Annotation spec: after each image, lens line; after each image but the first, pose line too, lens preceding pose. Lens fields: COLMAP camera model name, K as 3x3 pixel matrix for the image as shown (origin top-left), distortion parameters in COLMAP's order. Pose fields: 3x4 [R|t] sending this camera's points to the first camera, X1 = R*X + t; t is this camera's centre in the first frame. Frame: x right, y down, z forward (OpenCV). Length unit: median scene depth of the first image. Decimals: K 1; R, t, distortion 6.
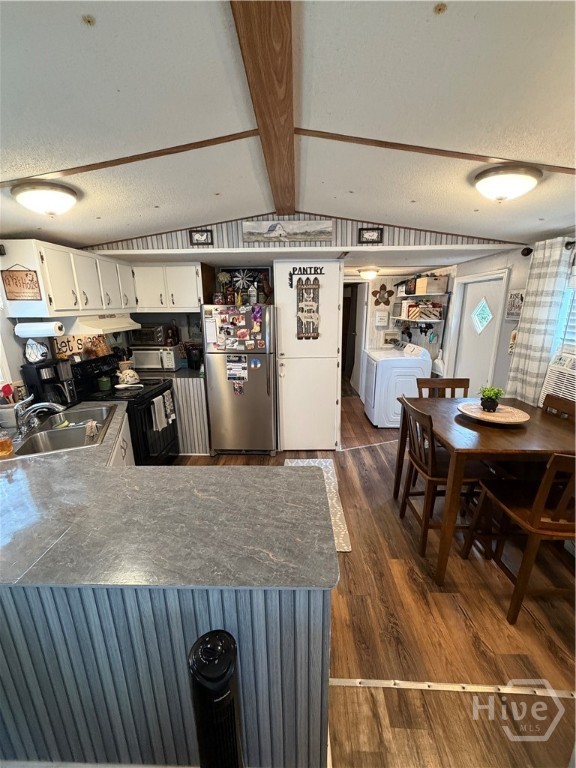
lens RADIAL K [[307.1, 0, 288.2], [0, 307.1, 385.0], [0, 0, 1]] dist [0.001804, 0.001309]
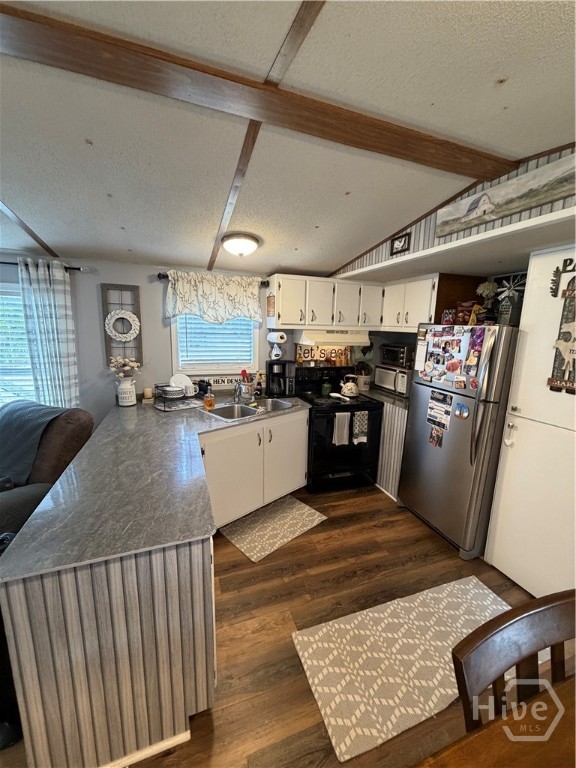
lens RADIAL K [[307.1, 0, 287.5], [0, 307.1, 383.9], [0, 0, 1]] dist [0.001804, 0.001309]
pose [[0.362382, 0.195228, -0.911354, 0.376076], [-0.267508, 0.958461, 0.098950, -0.093552], [0.892815, 0.207937, 0.399554, 0.387648]]
